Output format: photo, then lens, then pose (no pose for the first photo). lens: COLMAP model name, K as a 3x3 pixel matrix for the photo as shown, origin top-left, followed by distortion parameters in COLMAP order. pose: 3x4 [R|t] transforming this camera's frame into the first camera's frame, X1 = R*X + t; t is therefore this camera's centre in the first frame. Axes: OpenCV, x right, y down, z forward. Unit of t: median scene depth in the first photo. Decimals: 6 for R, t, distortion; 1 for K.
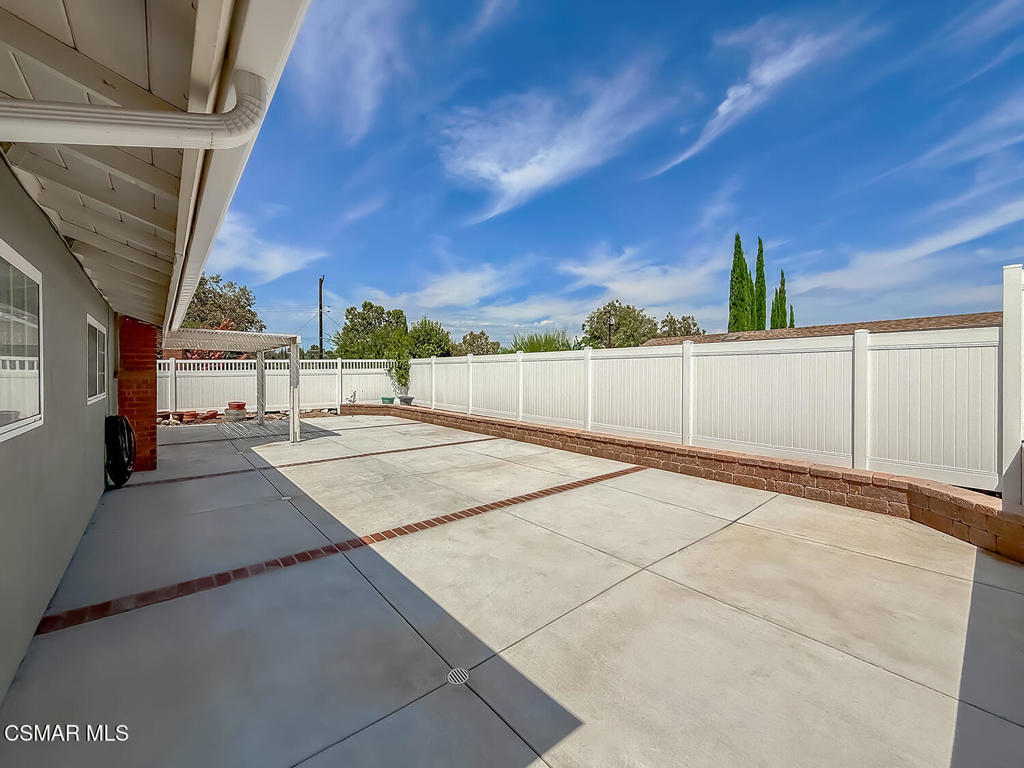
lens RADIAL K [[421.5, 0, 505.9], [0, 421.5, 382.2], [0, 0, 1]] dist [-0.000524, 0.000113]
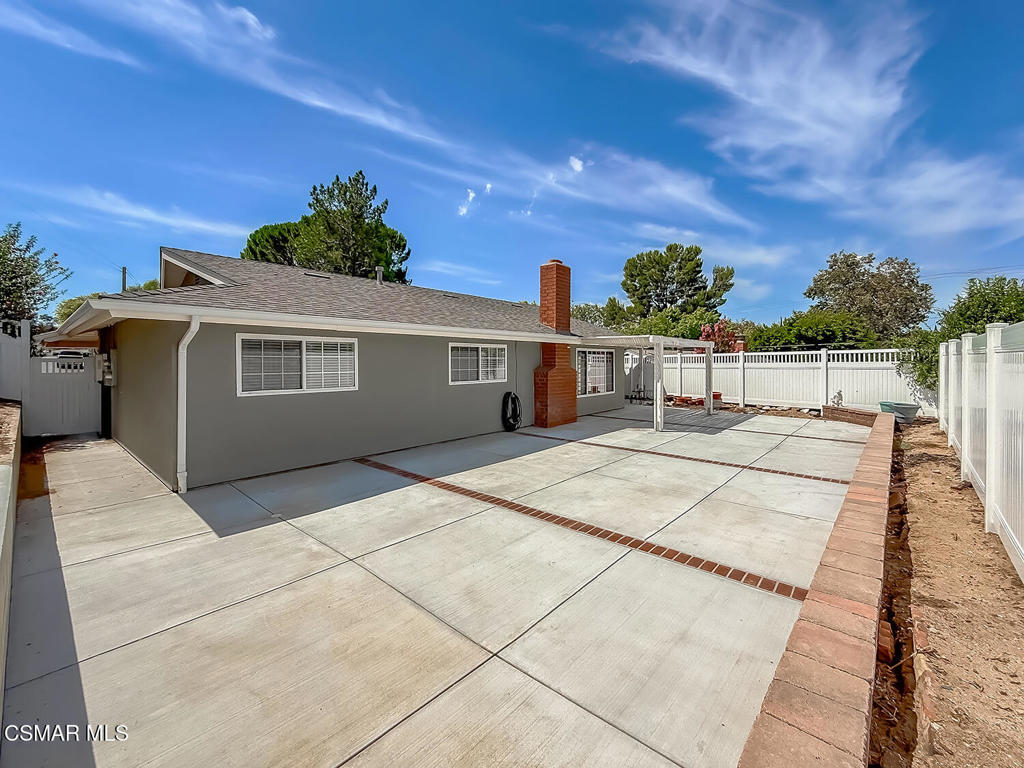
lens RADIAL K [[422.5, 0, 507.9], [0, 422.5, 360.4], [0, 0, 1]] dist [-0.000500, 0.000034]
pose [[0.144676, 0.006035, -0.989461, 0.369176], [-0.023405, 0.999722, 0.002675, -0.025145], [0.989202, 0.022771, 0.144777, 0.305004]]
